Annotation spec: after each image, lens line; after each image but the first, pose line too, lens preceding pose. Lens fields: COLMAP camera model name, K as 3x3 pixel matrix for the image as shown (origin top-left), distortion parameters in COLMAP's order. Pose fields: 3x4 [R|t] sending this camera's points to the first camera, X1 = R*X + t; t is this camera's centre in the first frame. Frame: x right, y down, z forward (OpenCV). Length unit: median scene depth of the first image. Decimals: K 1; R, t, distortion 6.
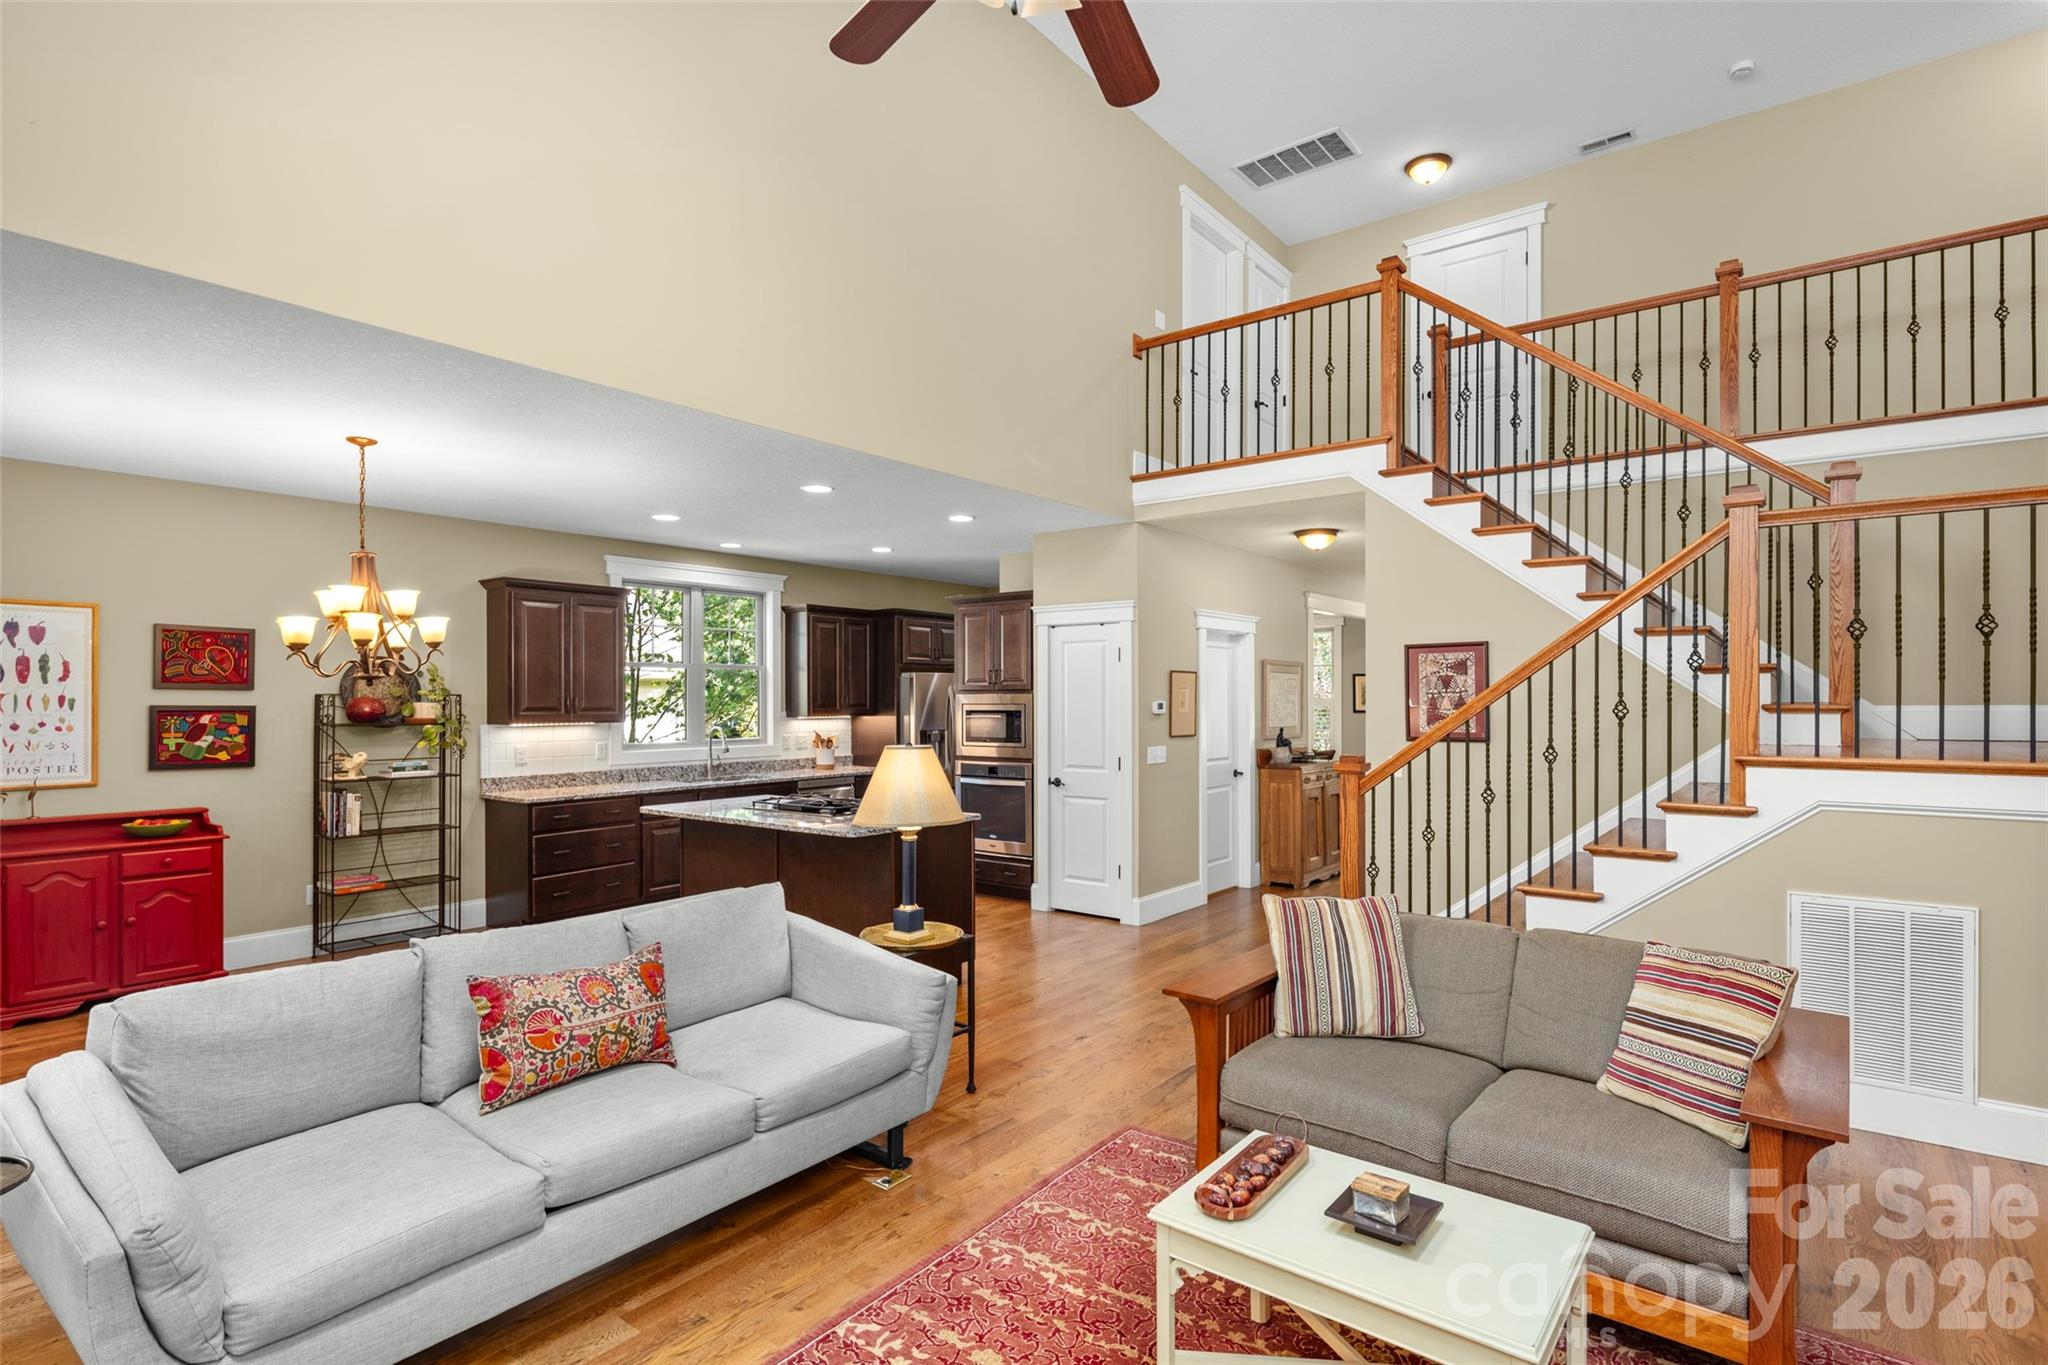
lens RADIAL K [[996.8, 0, 1040.7], [0, 996.8, 696.4], [0, 0, 1]] dist [0.005614, -0.004295]
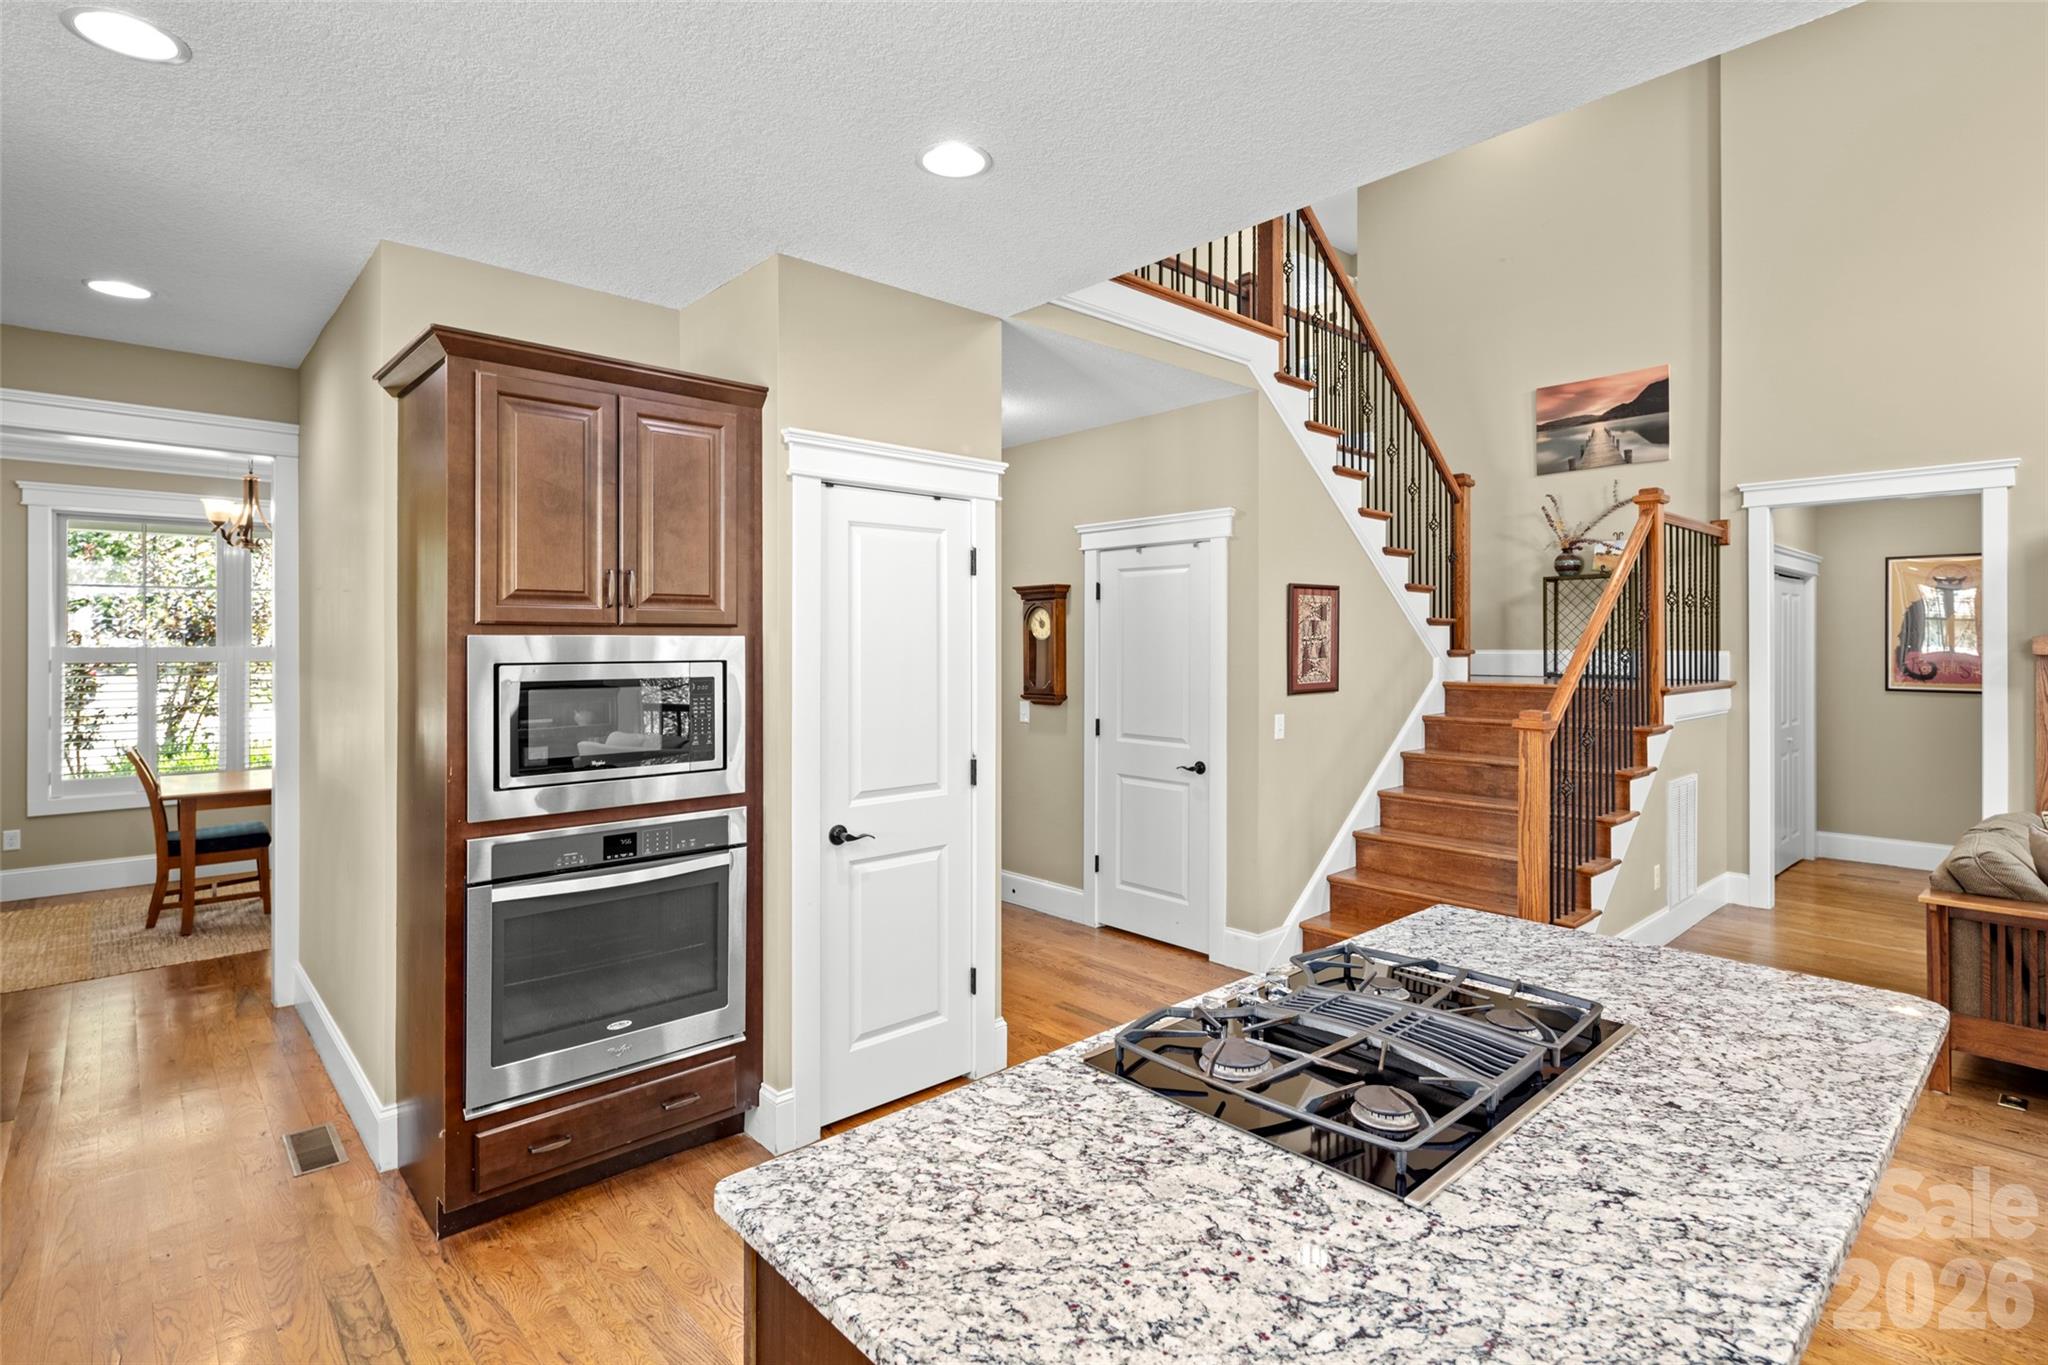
lens RADIAL K [[996.8, 0, 1036.2], [0, 996.8, 648.5], [0, 0, 1]] dist [0.005614, -0.004295]
pose [[0.171231, -0.004317, 0.985221, -0.508091], [-0.001464, 0.999988, 0.004636, 0.000724], [-0.985230, -0.002236, 0.171222, 1.045311]]
